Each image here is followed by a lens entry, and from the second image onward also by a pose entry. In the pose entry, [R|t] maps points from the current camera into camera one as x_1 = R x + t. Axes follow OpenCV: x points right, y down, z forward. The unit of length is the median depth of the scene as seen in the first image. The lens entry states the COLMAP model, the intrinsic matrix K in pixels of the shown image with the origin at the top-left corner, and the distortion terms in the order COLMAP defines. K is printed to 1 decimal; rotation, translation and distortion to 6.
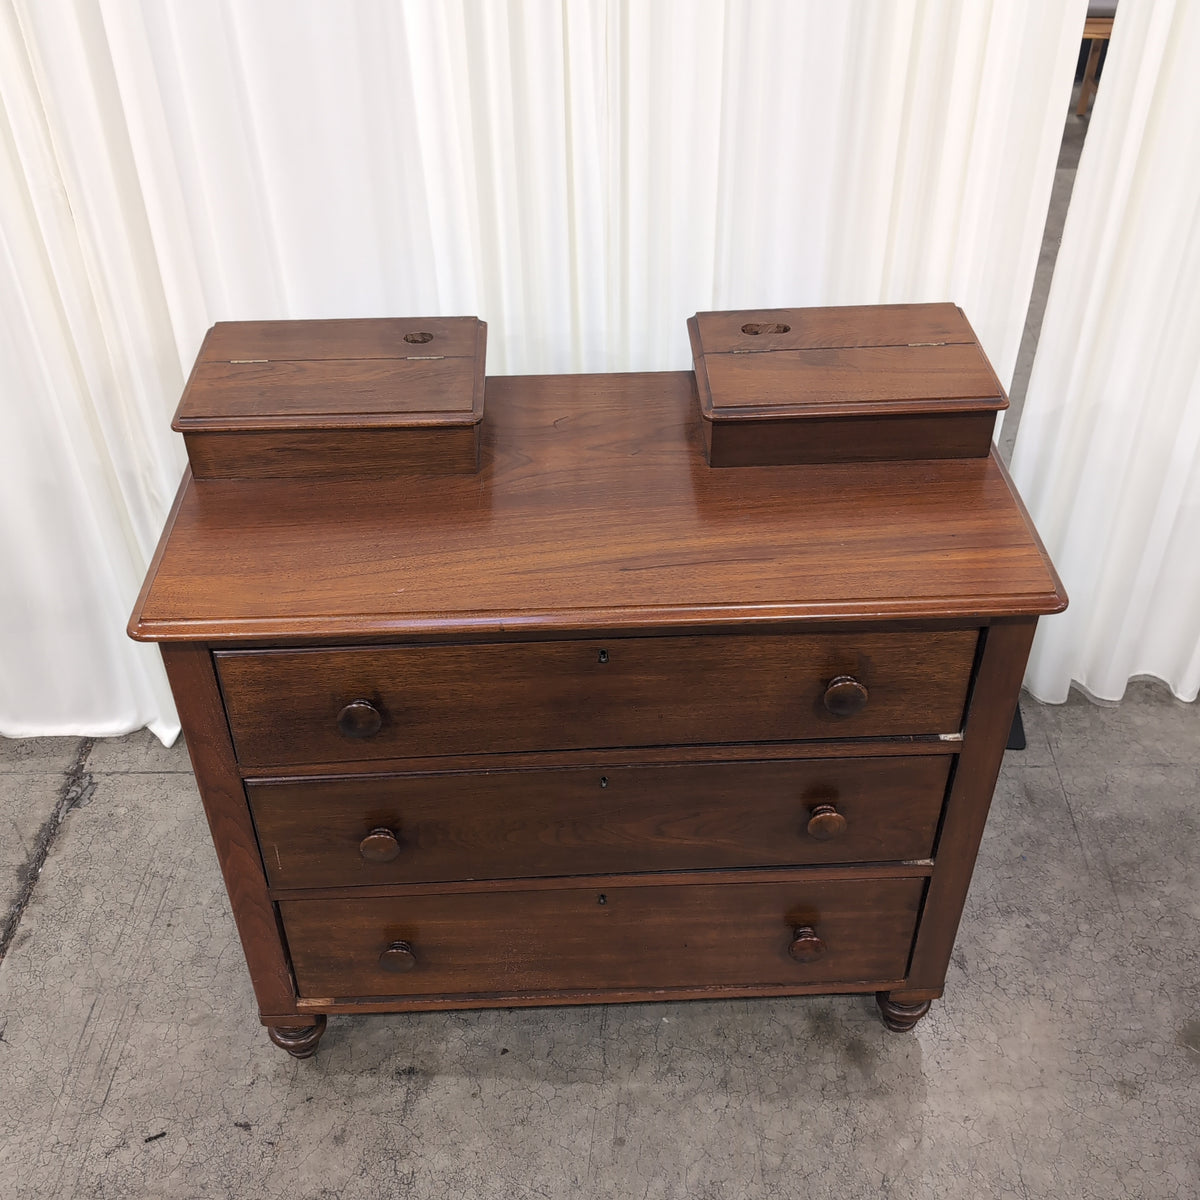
lens RADIAL K [[1361.5, 0, 606.5], [0, 1361.5, 620.0], [0, 0, 1]] dist [0.012495, 0.000000]
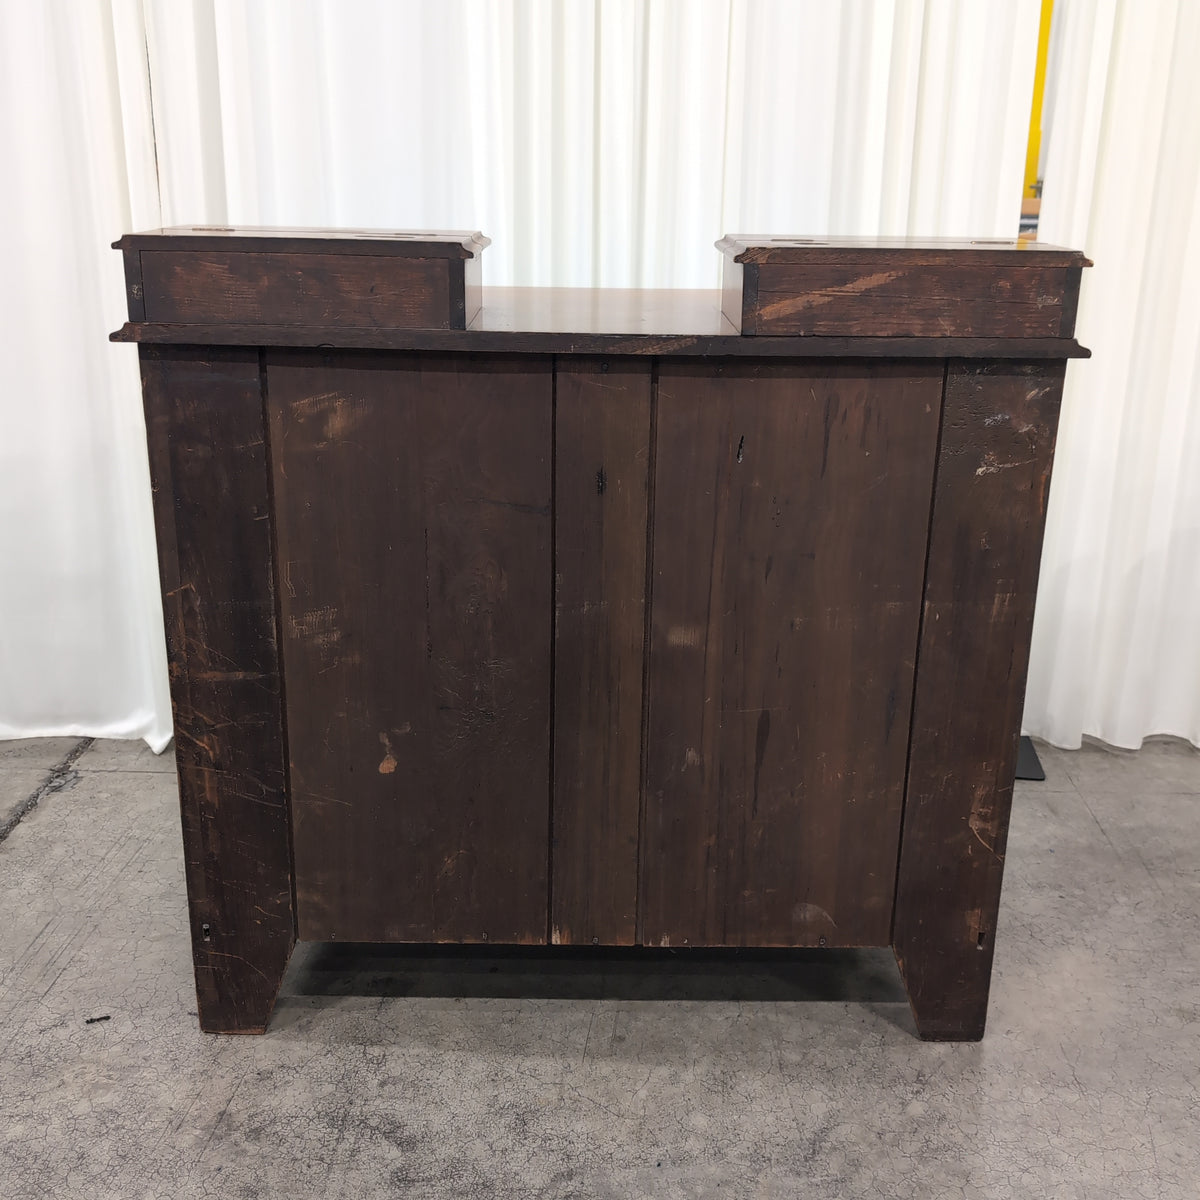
lens RADIAL K [[1361.5, 0, 604.5], [0, 1361.5, 619.3], [0, 0, 1]] dist [0.012495, 0.000000]
pose [[0.999544, 0.029251, -0.007431, -0.001137], [-0.030011, 0.937326, -0.347158, 0.433627], [-0.003190, 0.347223, 0.937777, 0.072653]]
